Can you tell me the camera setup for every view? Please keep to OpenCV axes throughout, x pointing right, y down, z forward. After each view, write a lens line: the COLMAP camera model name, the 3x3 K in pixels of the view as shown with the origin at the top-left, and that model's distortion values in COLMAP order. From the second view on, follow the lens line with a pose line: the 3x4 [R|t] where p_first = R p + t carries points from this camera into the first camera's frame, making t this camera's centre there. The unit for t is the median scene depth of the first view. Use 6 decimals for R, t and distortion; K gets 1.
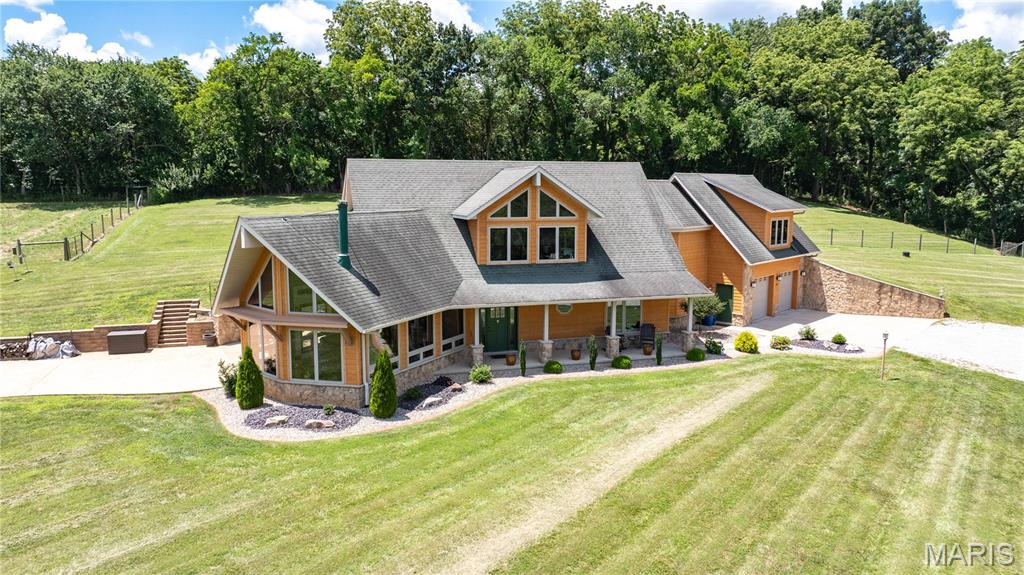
lens RADIAL K [[722.8, 0, 508.7], [0, 722.8, 281.3], [0, 0, 1]] dist [-0.026384, 0.013732]
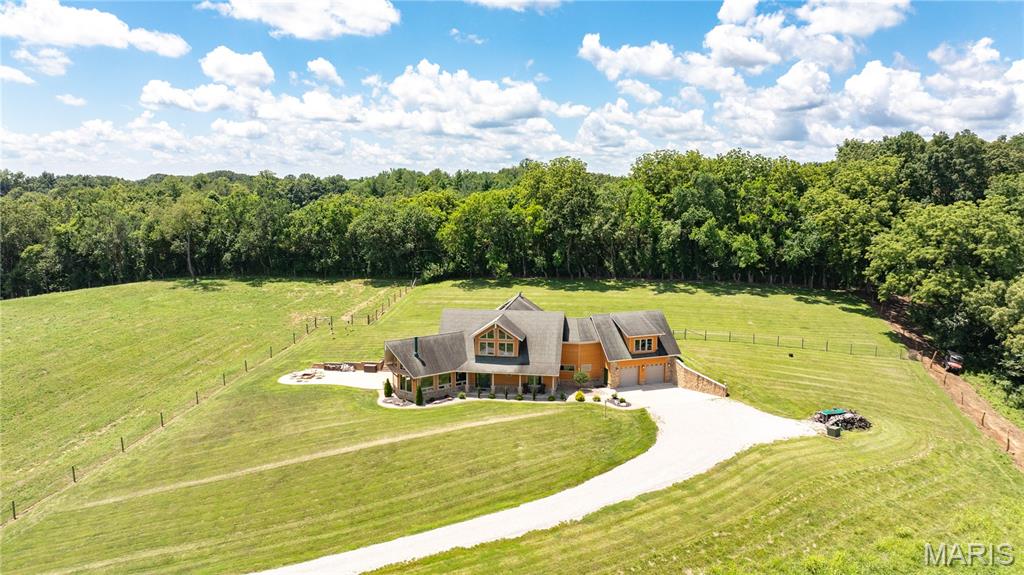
lens RADIAL K [[722.8, 0, 511.9], [0, 722.8, 289.5], [0, 0, 1]] dist [-0.026384, 0.013732]
pose [[0.894514, 0.063777, -0.442467, 1.232087], [-0.058254, 0.997961, 0.026076, -0.338421], [0.443228, 0.002450, 0.896406, -1.333179]]
